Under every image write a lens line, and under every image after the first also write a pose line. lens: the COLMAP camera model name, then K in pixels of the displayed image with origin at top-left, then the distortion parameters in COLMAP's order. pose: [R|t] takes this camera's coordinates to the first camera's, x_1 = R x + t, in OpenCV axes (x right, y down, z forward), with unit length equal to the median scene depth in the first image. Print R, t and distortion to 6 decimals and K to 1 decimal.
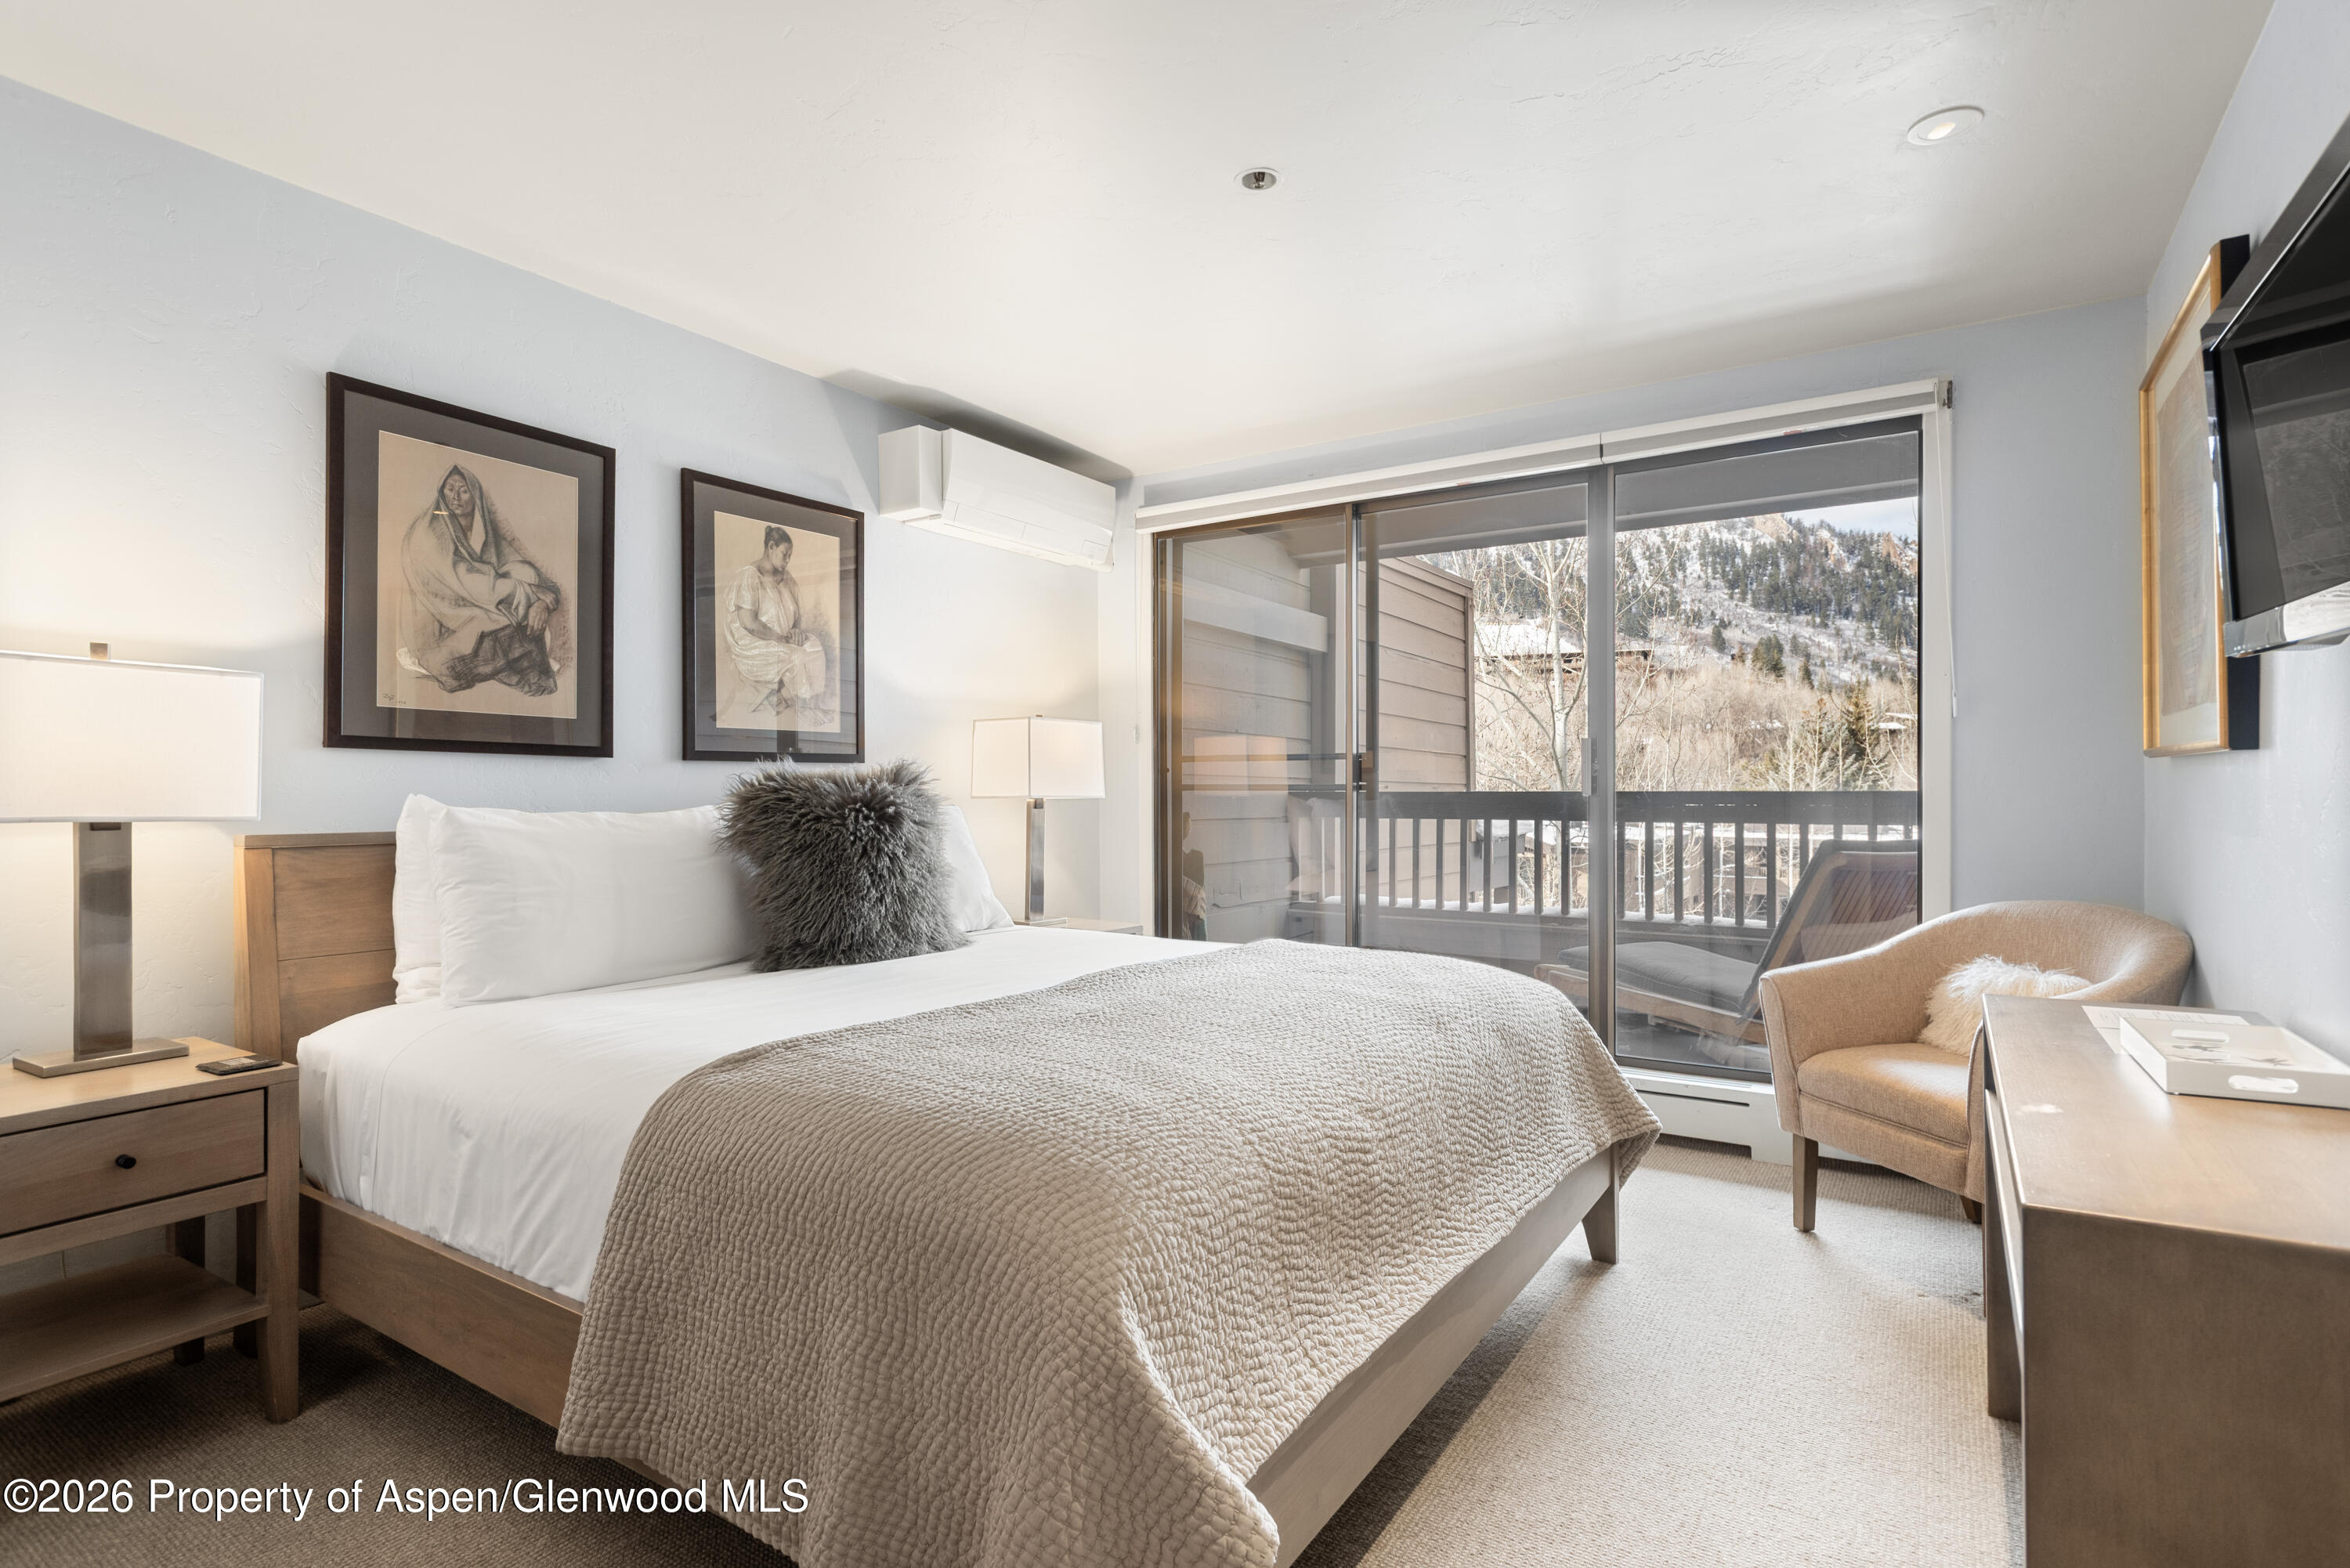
lens RADIAL K [[1187.4, 0, 1183.5], [0, 1187.4, 796.7], [0, 0, 1]] dist [-0.000499, -0.000556]
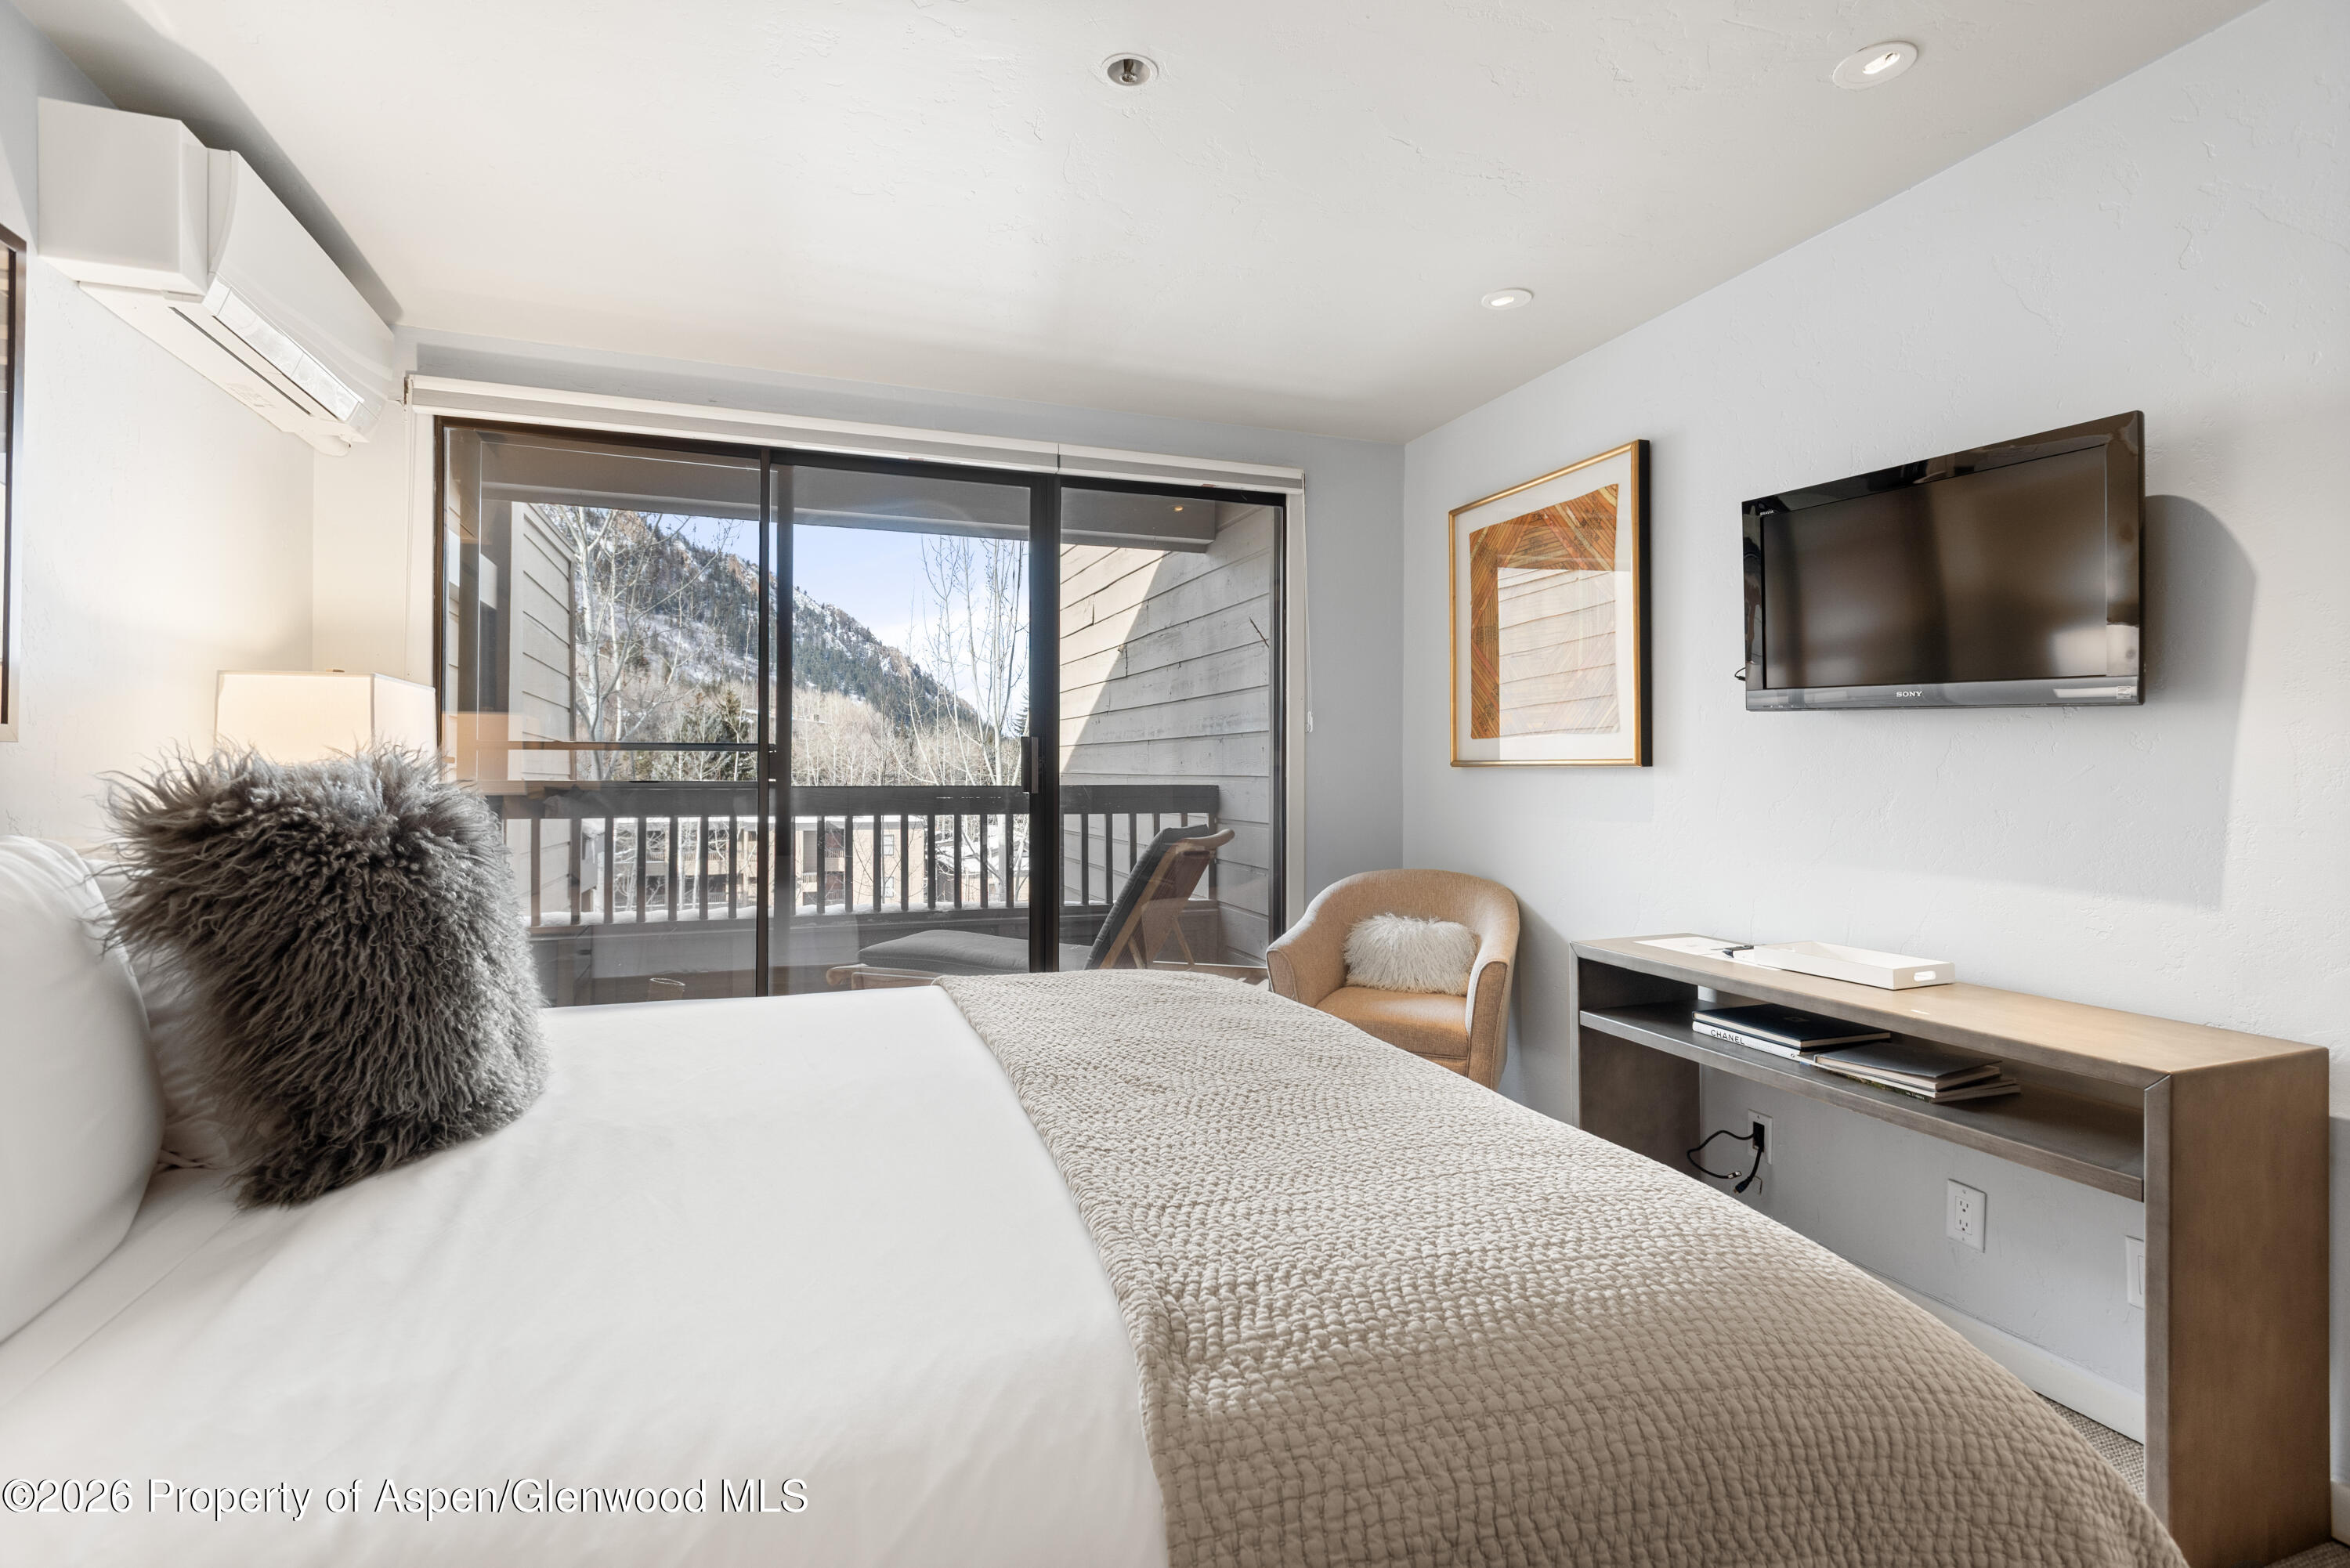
lens RADIAL K [[1127.4, 0, 1178.2], [0, 1127.4, 769.4], [0, 0, 1]] dist [0.029714, 0.000211]
pose [[0.606577, 0.008735, 0.794977, -0.366878], [0.002161, 0.999918, -0.012636, -0.009227], [-0.795022, 0.009383, 0.606508, 0.321107]]
